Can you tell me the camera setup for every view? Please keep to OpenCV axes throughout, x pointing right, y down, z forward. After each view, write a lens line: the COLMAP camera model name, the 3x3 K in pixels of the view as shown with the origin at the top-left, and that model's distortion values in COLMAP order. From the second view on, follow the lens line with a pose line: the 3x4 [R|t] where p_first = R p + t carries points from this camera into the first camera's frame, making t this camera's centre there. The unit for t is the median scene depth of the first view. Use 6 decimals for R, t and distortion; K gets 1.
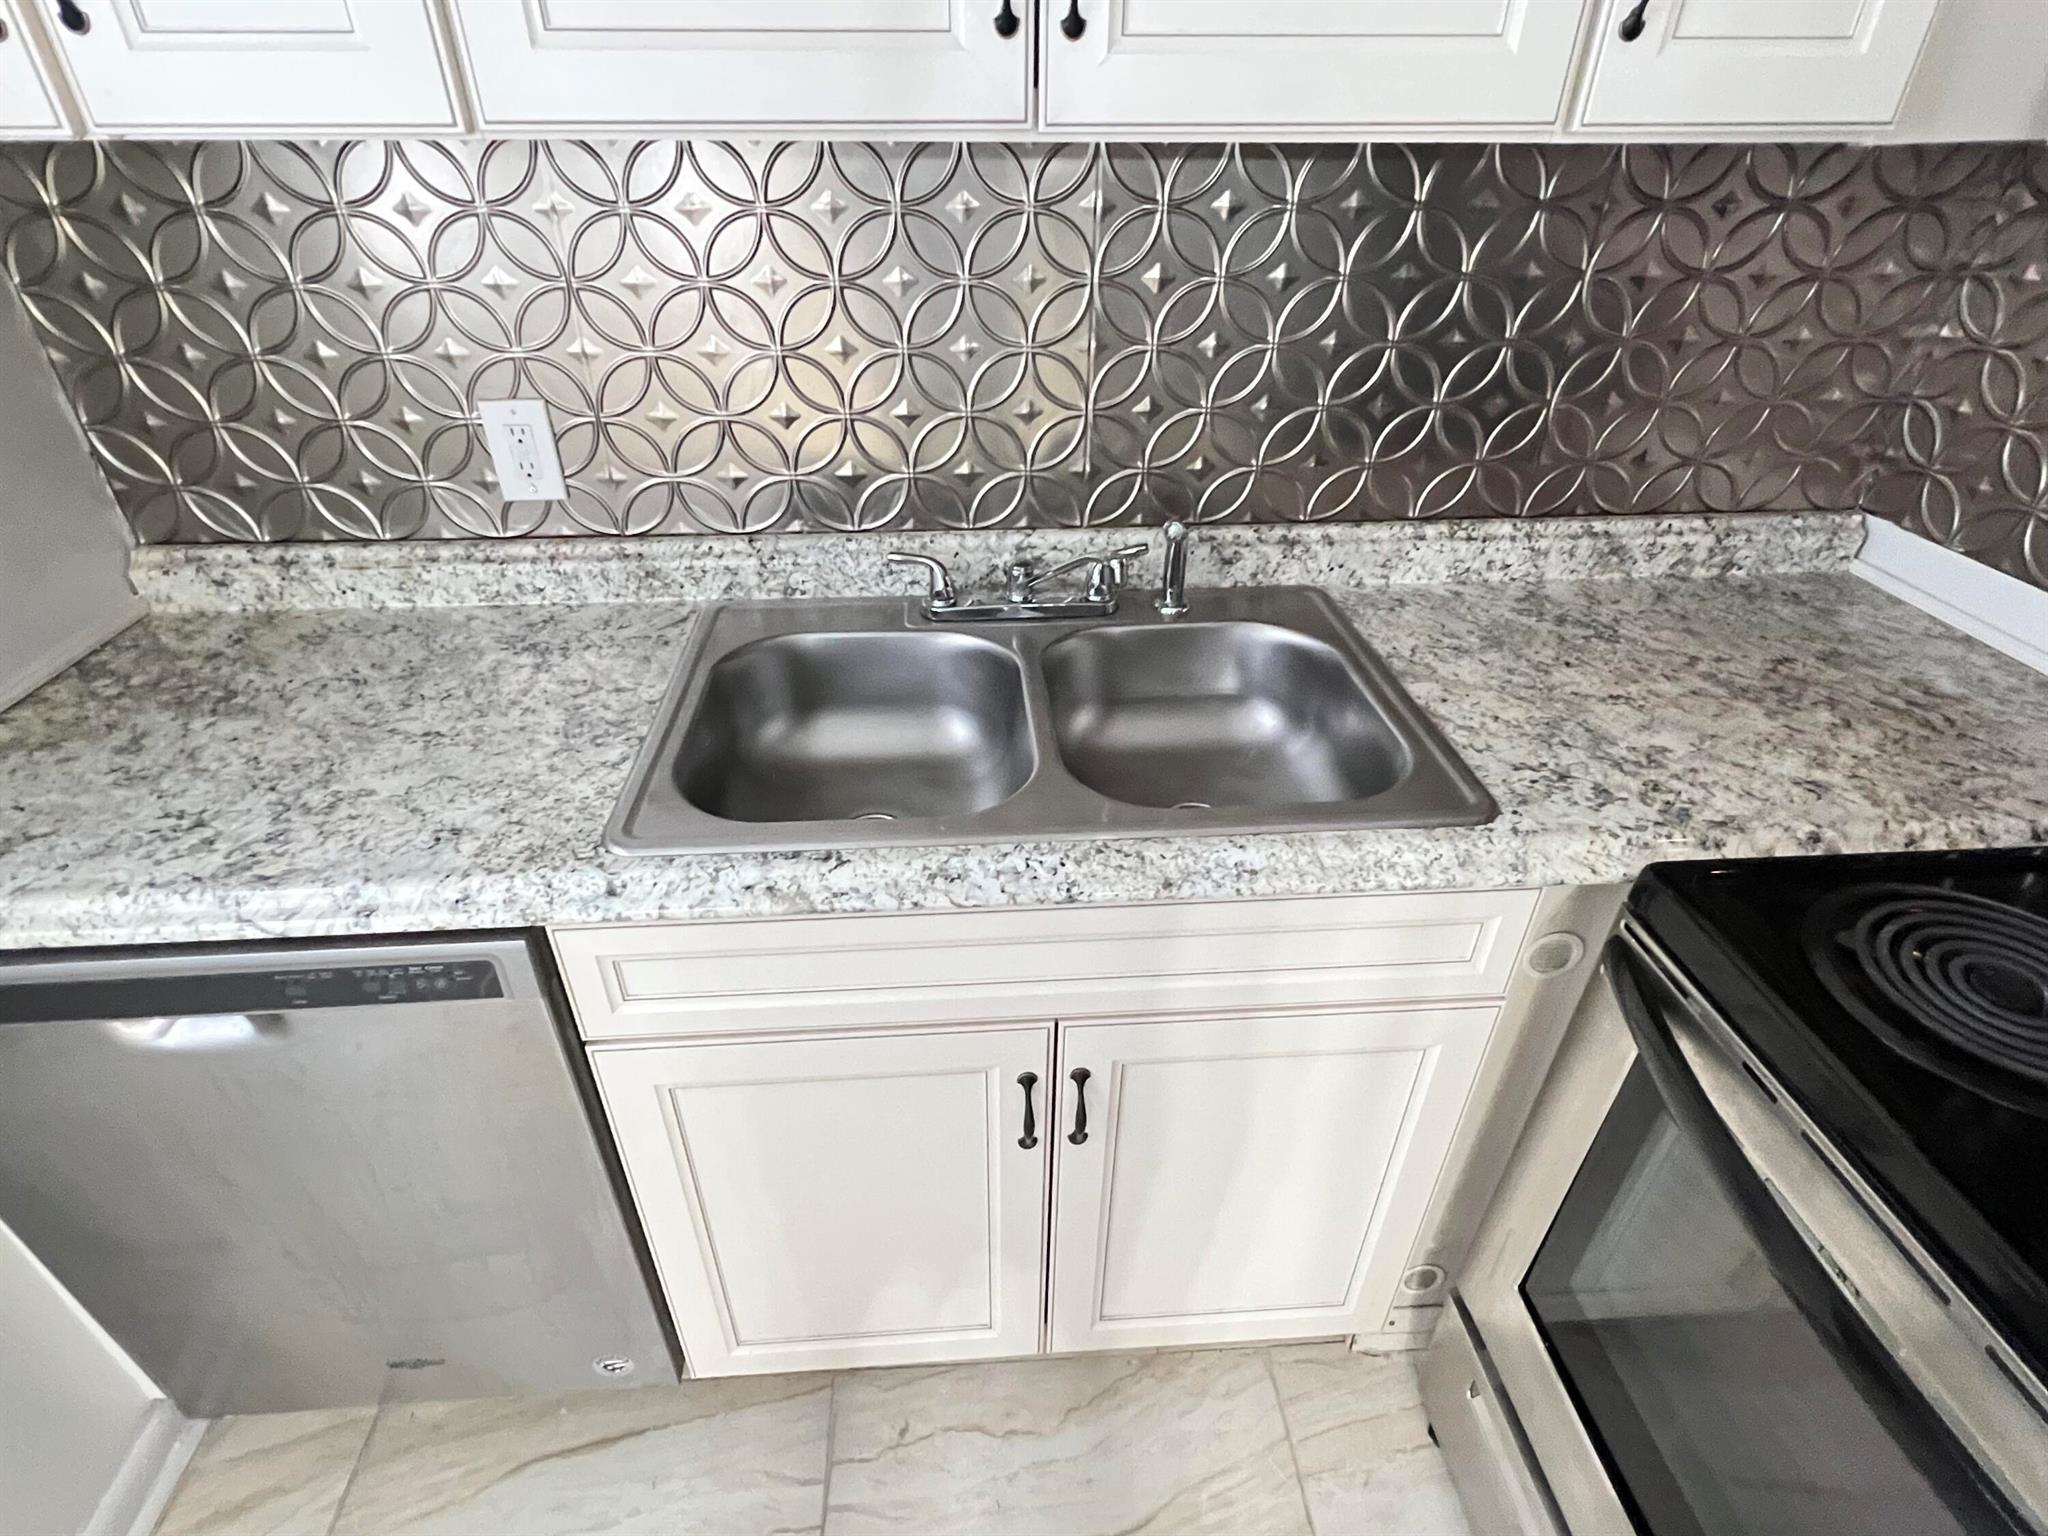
lens RADIAL K [[1028.2, 0, 1011.8], [0, 1028.2, 758.8], [0, 0, 1]] dist [-0.011658, 0.003907]
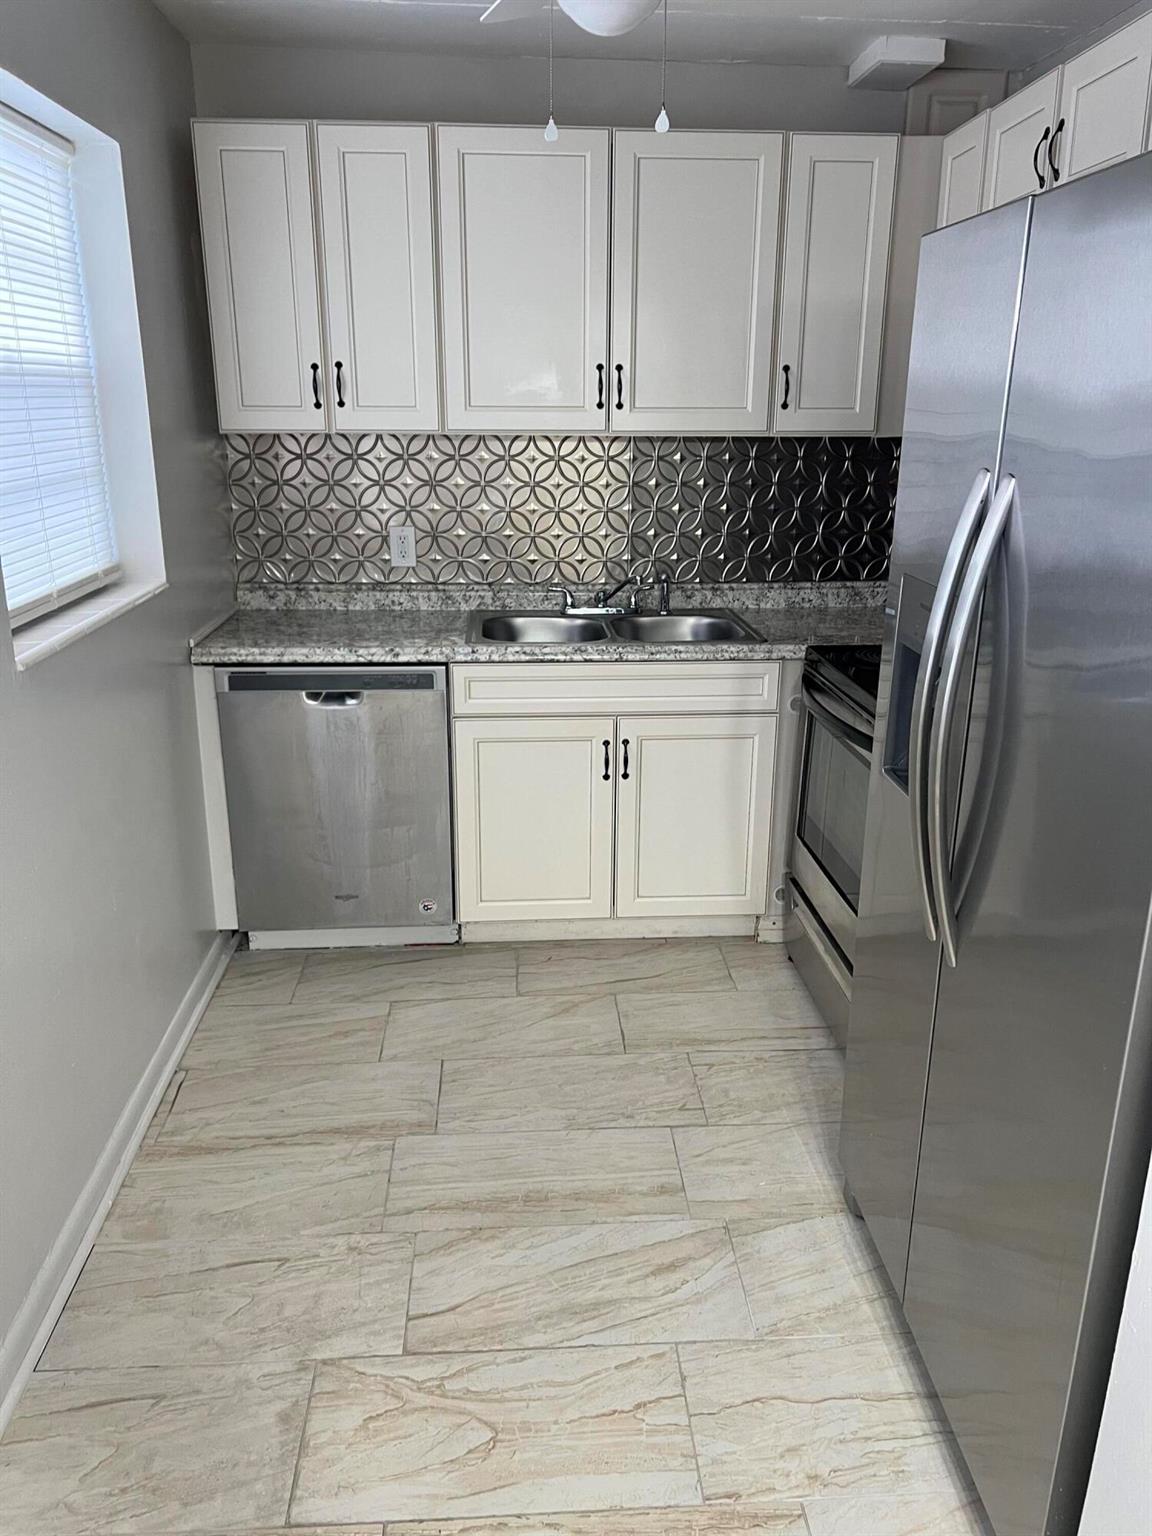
lens RADIAL K [[1161.3, 0, 575.6], [0, 1161.3, 772.0], [0, 0, 1]] dist [0.062715, 0.000482]
pose [[0.999995, 0.003125, 0.000833, -0.054645], [-0.002804, 0.966117, -0.258089, 0.940710], [-0.001611, 0.258085, 0.966121, -1.567815]]
